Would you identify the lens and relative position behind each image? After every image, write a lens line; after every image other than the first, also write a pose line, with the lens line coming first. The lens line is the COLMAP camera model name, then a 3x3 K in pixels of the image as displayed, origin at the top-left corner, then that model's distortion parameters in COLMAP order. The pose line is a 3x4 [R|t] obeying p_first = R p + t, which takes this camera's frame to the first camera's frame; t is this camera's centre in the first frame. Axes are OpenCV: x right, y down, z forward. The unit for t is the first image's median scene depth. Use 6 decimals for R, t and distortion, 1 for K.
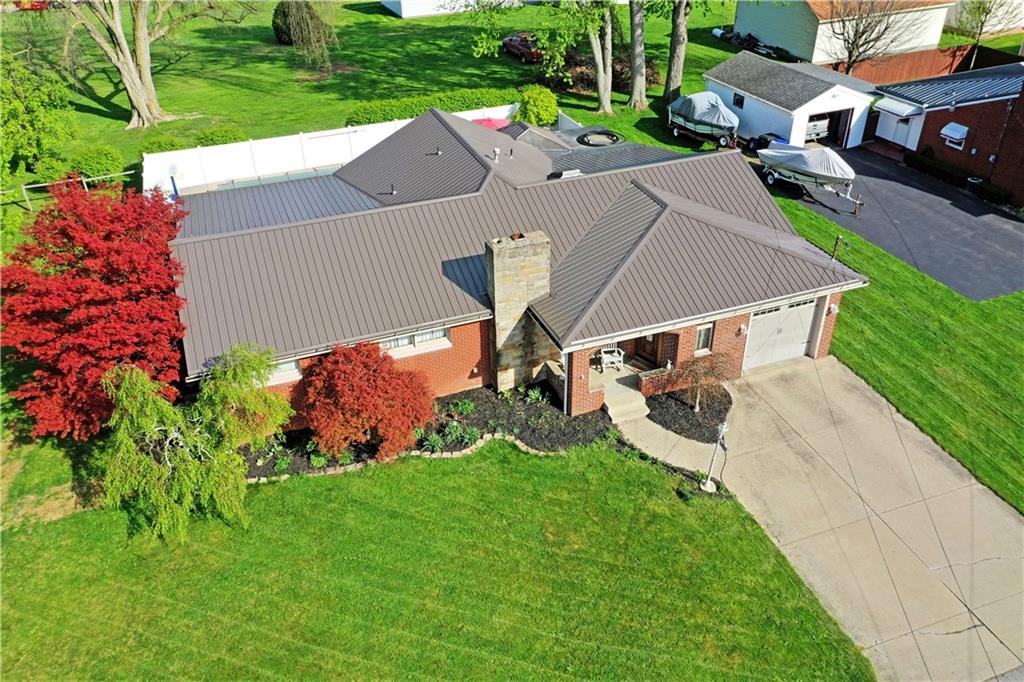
lens RADIAL K [[814.0, 0, 507.9], [0, 814.0, 339.0], [0, 0, 1]] dist [0.019011, 0.011797]
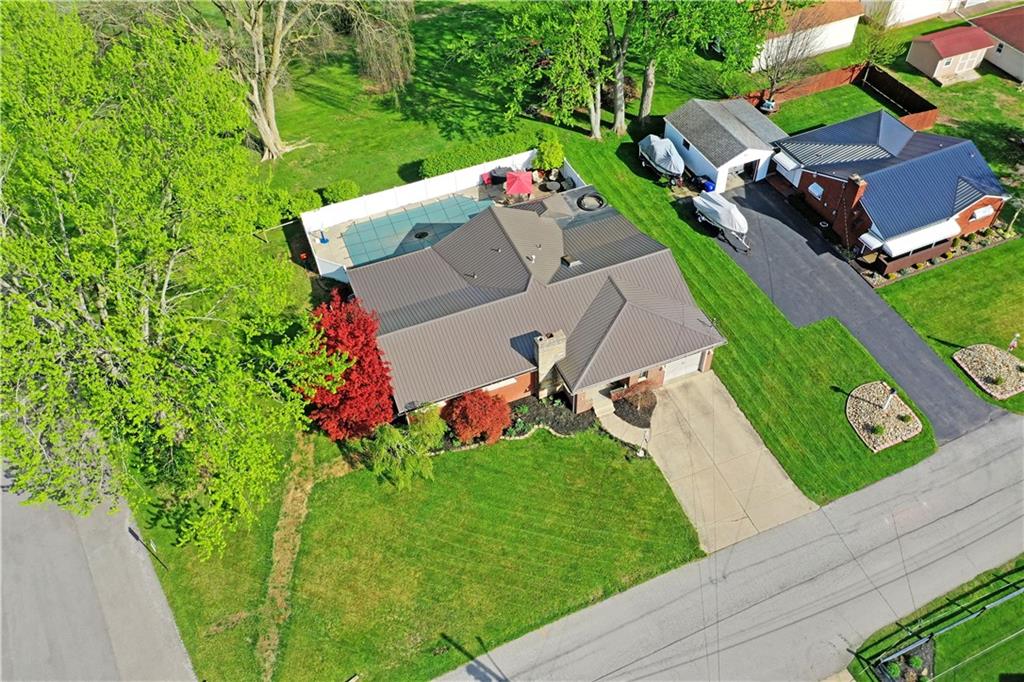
lens RADIAL K [[814.0, 0, 507.9], [0, 814.0, 339.0], [0, 0, 1]] dist [0.019011, 0.011797]
pose [[0.999651, -0.026165, 0.003561, -0.096068], [0.024382, 0.966391, 0.255916, -0.614766], [-0.010137, -0.255740, 0.966692, -0.919719]]
